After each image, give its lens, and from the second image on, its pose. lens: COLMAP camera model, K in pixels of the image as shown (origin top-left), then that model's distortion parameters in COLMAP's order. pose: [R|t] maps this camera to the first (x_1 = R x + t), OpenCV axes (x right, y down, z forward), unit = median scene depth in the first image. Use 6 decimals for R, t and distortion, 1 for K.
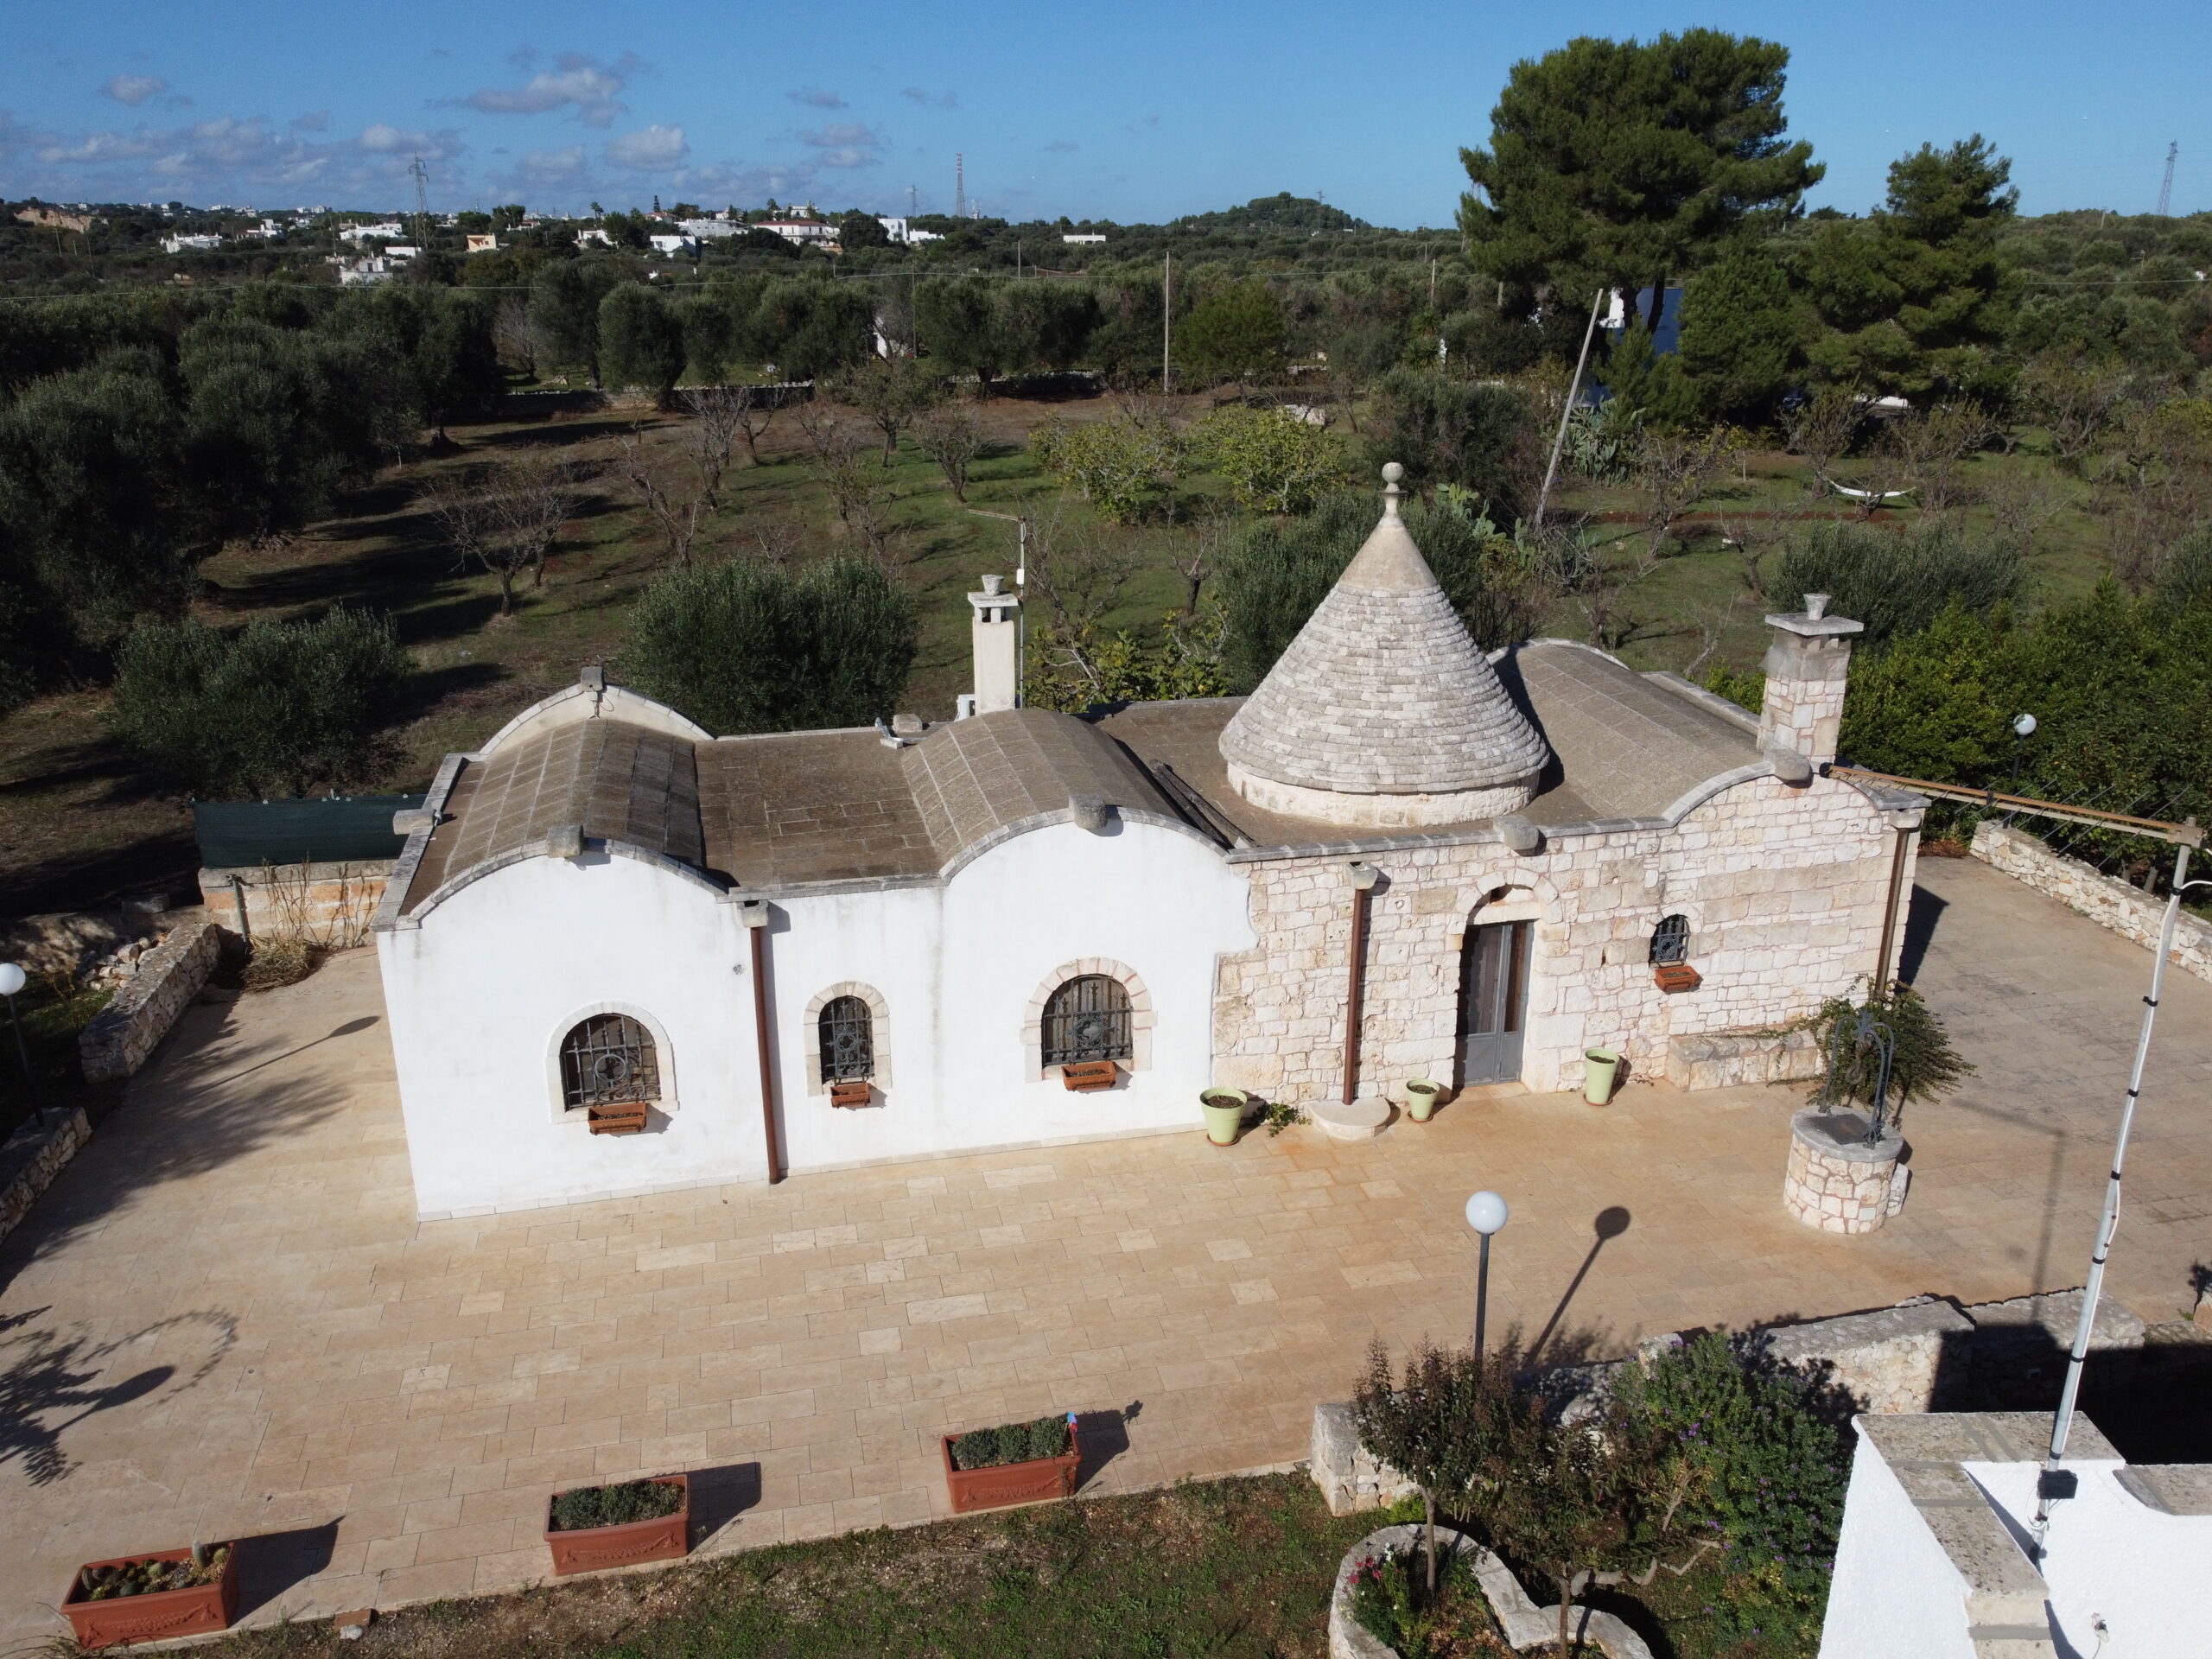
lens RADIAL K [[1670.4, 0, 1096.5], [0, 1670.4, 831.4], [0, 0, 1]] dist [-0.000135, -0.003710]
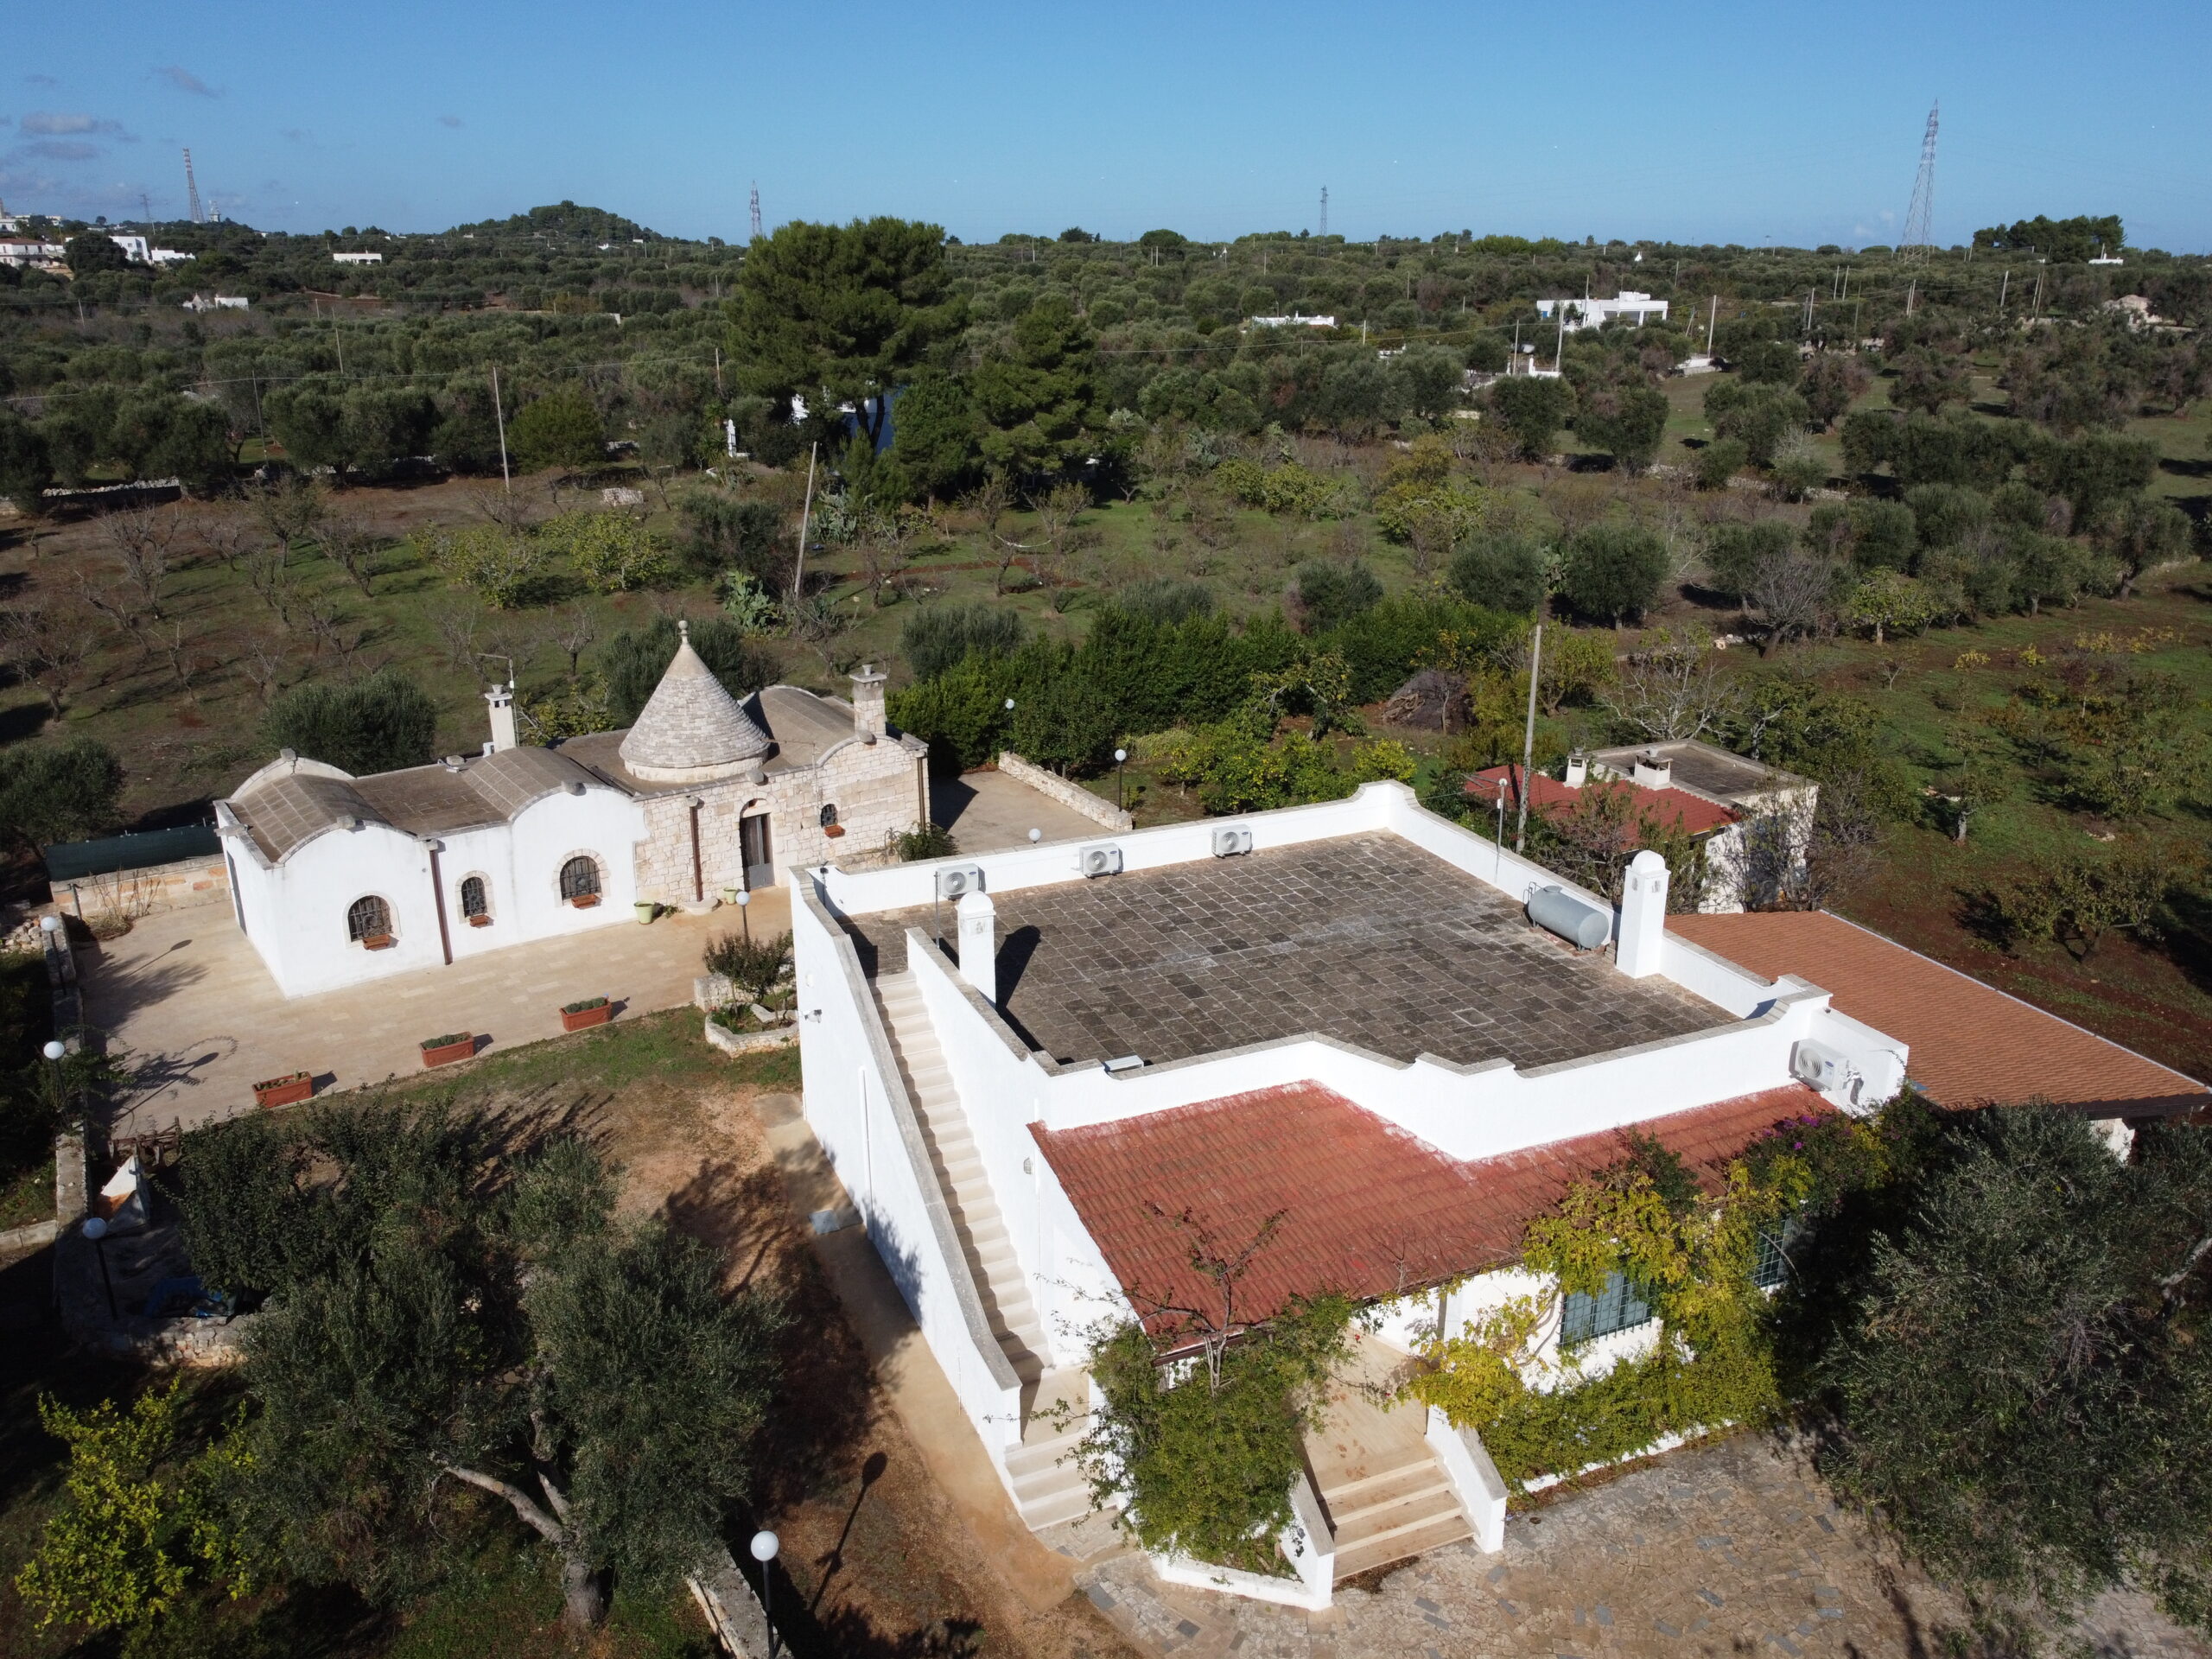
lens RADIAL K [[1665.1, 0, 1098.5], [0, 1665.1, 835.0], [0, 0, 1]] dist [0.003698, -0.004485]
pose [[0.922882, -0.125597, 0.364026, -0.142907], [0.124852, 0.991843, 0.025682, 0.070238], [-0.364282, 0.021748, 0.931035, -1.156427]]
